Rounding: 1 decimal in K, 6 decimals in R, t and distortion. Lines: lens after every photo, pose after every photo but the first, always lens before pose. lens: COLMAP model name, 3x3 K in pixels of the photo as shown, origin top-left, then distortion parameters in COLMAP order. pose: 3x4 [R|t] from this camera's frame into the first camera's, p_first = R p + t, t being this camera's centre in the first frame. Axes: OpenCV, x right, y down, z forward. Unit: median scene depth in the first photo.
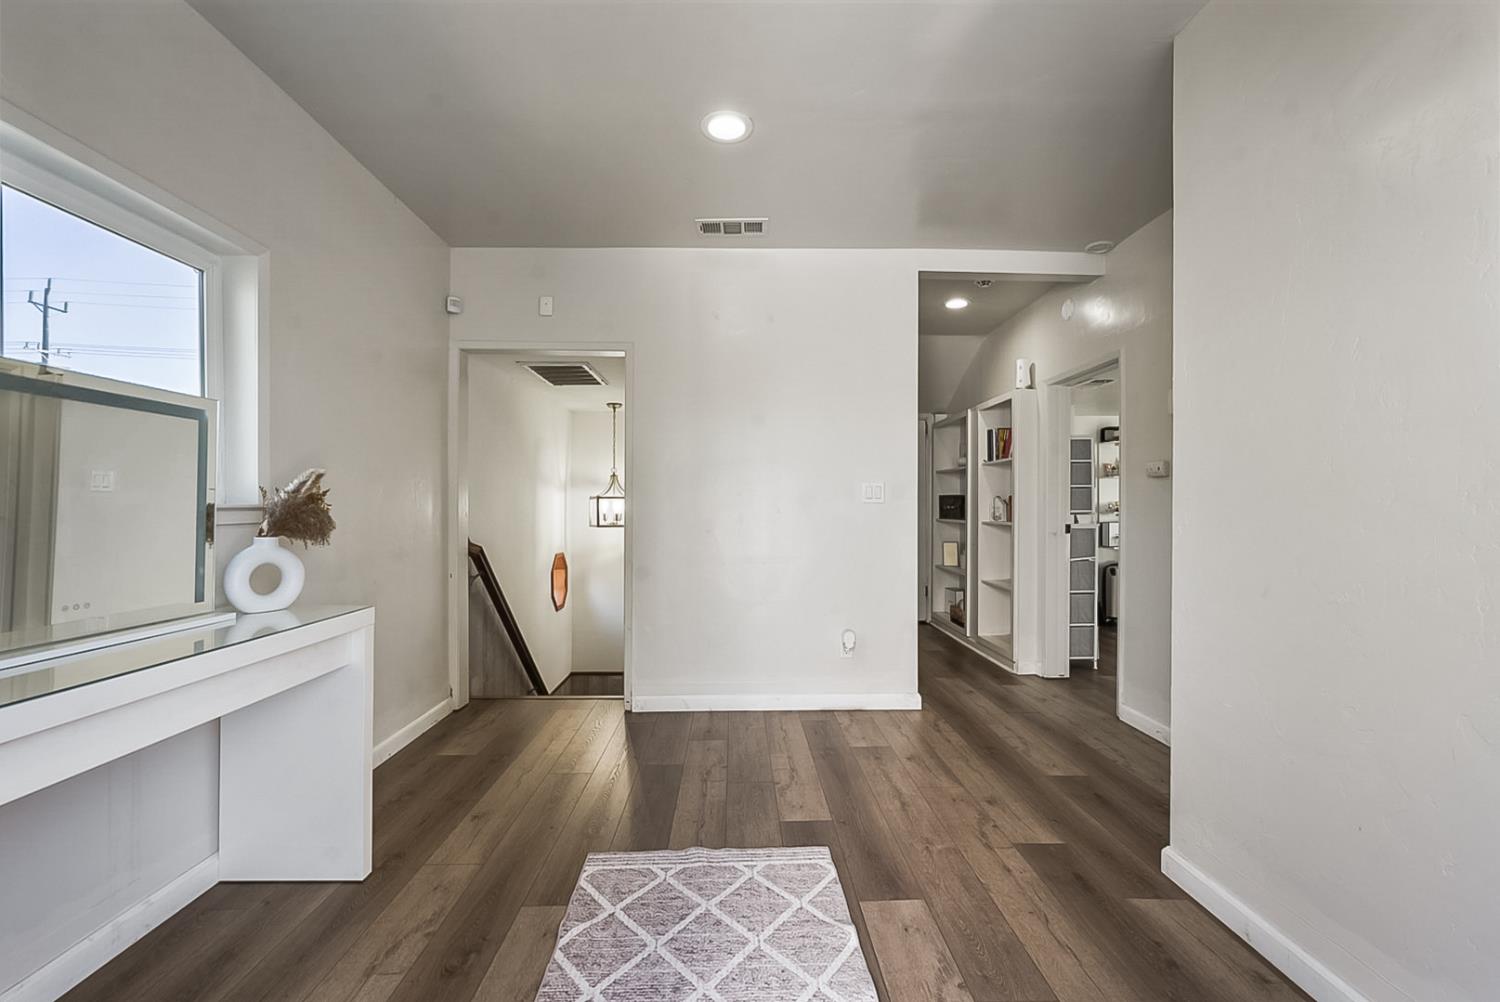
lens RADIAL K [[673.1, 0, 748.5], [0, 673.1, 498.5], [0, 0, 1]] dist [-0.000296, -0.000043]
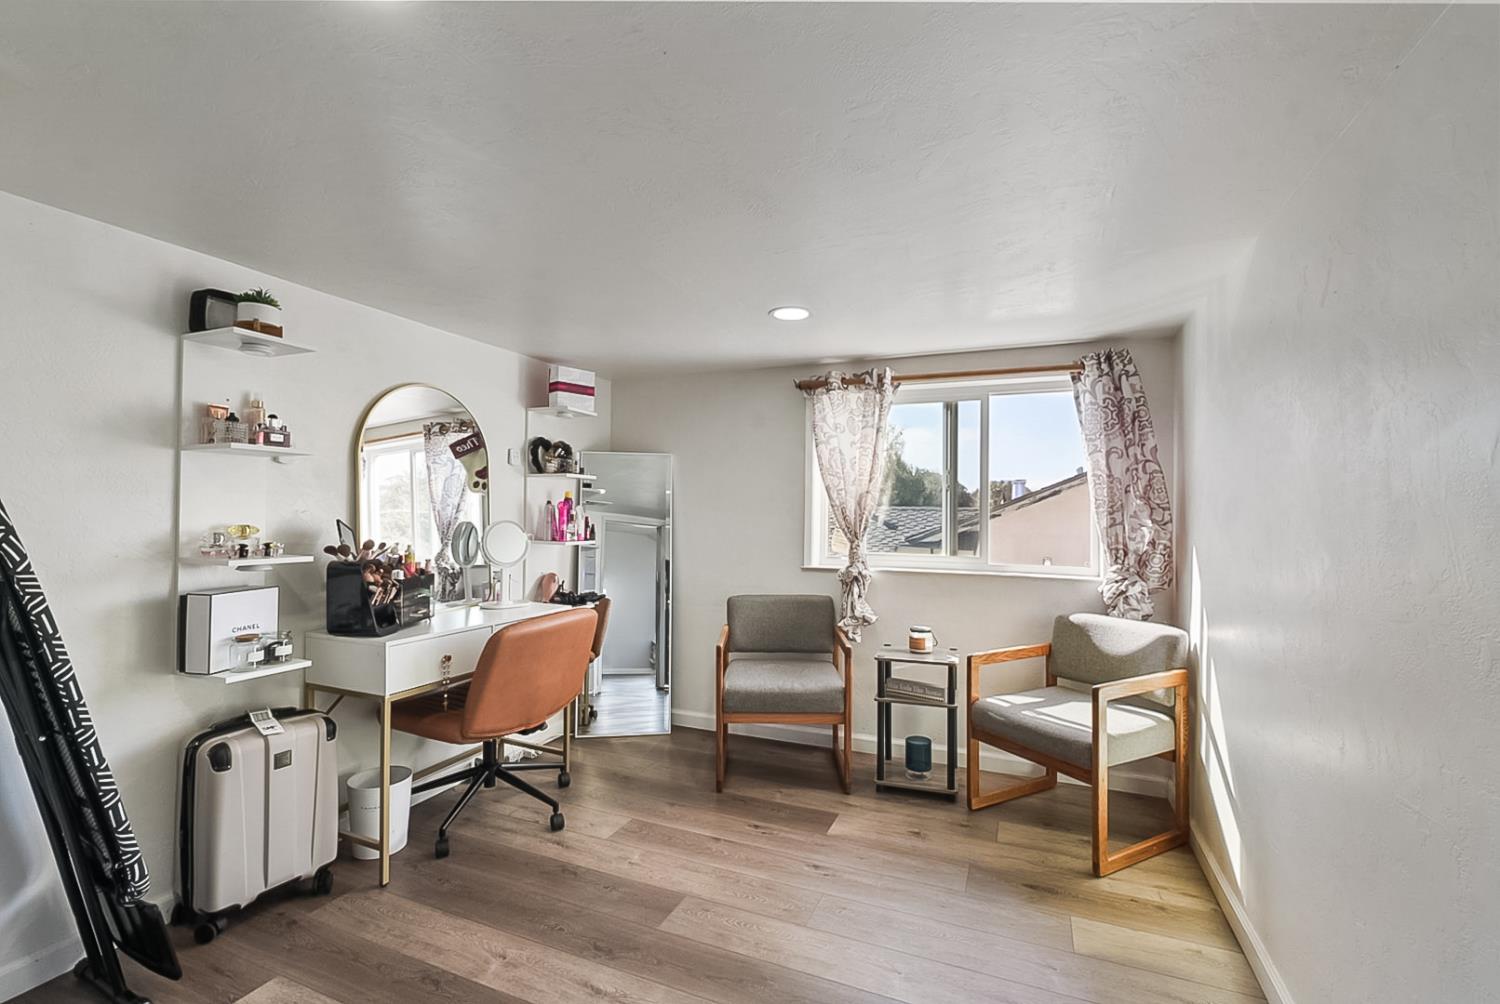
lens RADIAL K [[673.1, 0, 747.3], [0, 673.1, 501.4], [0, 0, 1]] dist [-0.000296, -0.000043]
pose [[0.413823, 0.028184, 0.909921, 0.356079], [-0.015600, 0.999593, -0.023867, -0.004124], [-0.910224, -0.004318, 0.414095, 0.650196]]
